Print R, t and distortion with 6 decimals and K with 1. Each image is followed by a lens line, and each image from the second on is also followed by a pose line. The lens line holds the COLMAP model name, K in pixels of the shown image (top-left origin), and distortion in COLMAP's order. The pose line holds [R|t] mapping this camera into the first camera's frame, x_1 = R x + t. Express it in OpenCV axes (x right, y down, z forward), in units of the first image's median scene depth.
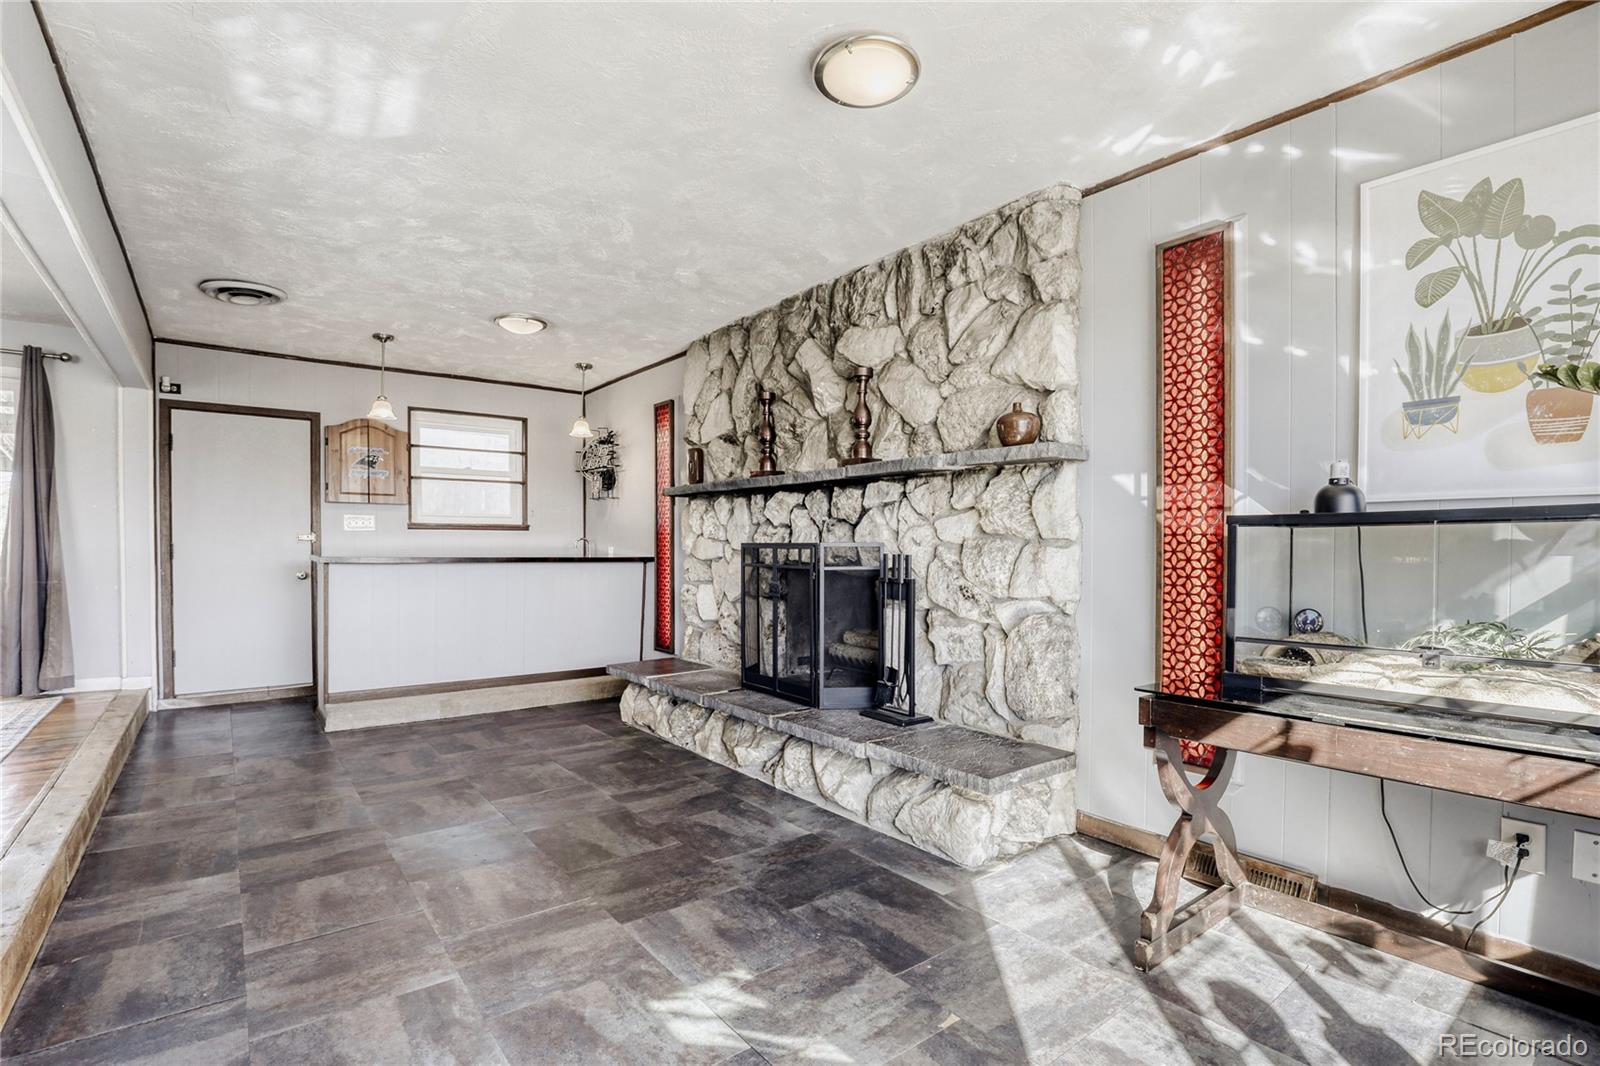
lens RADIAL K [[745.1, 0, 802.1], [0, 745.1, 557.6], [0, 0, 1]] dist [-0.037713, 0.006395]
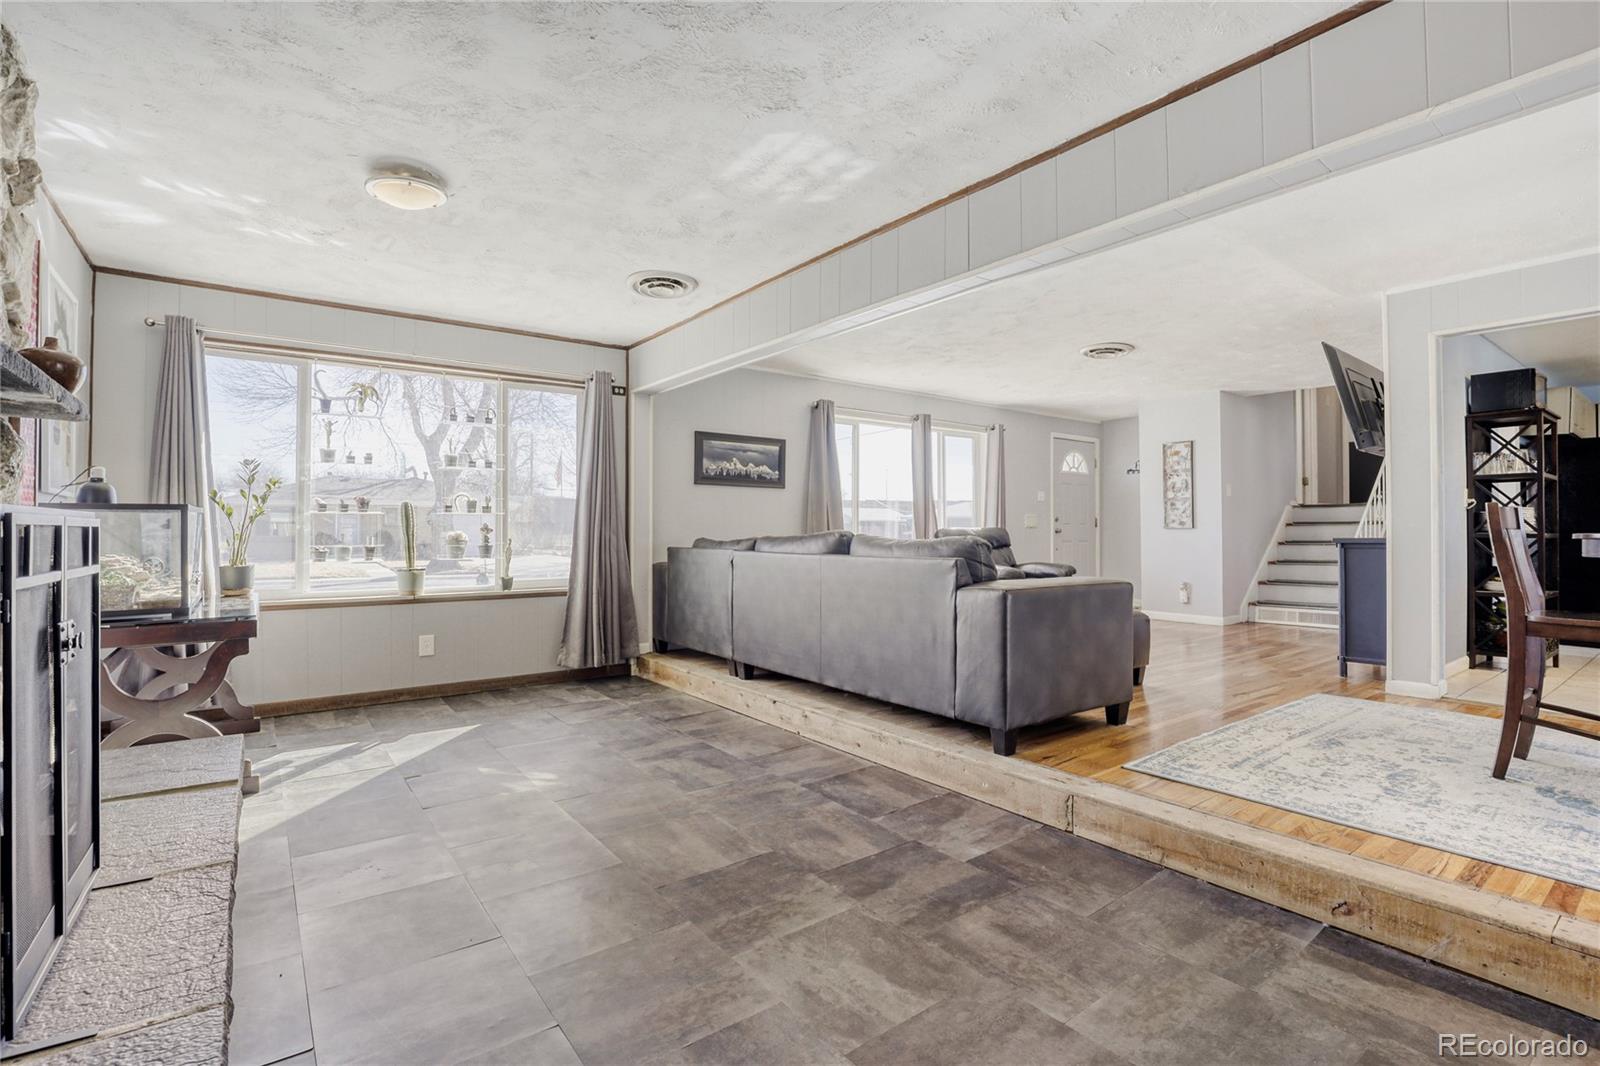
lens RADIAL K [[745.1, 0, 801.5], [0, 745.1, 522.2], [0, 0, 1]] dist [-0.037713, 0.006395]
pose [[-0.999690, 0.000880, 0.024892, -0.384456], [0.001021, 0.999984, 0.005625, -0.013987], [-0.024887, 0.005649, -0.999674, 1.294203]]
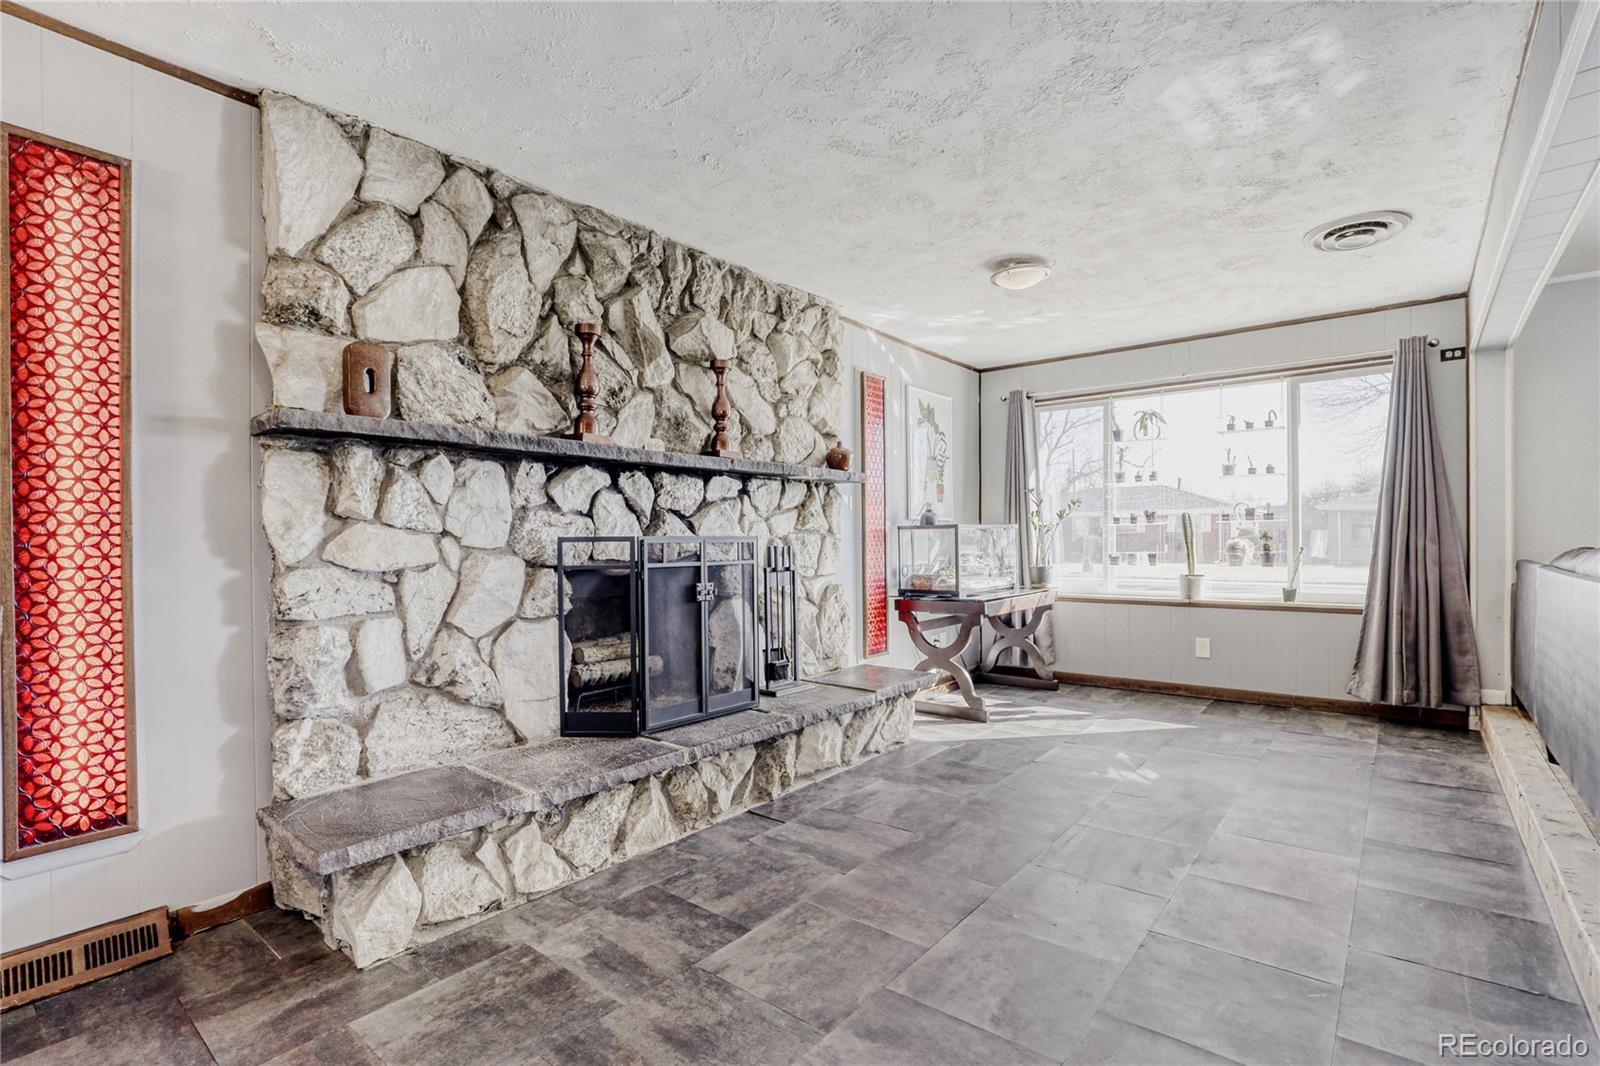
lens RADIAL K [[745.1, 0, 801.5], [0, 745.1, 547.2], [0, 0, 1]] dist [-0.037713, 0.006395]
pose [[-0.210755, -0.007693, 0.977509, -0.853413], [0.025674, 0.999581, 0.013402, -0.015000], [-0.977202, 0.027922, -0.210469, 1.040510]]
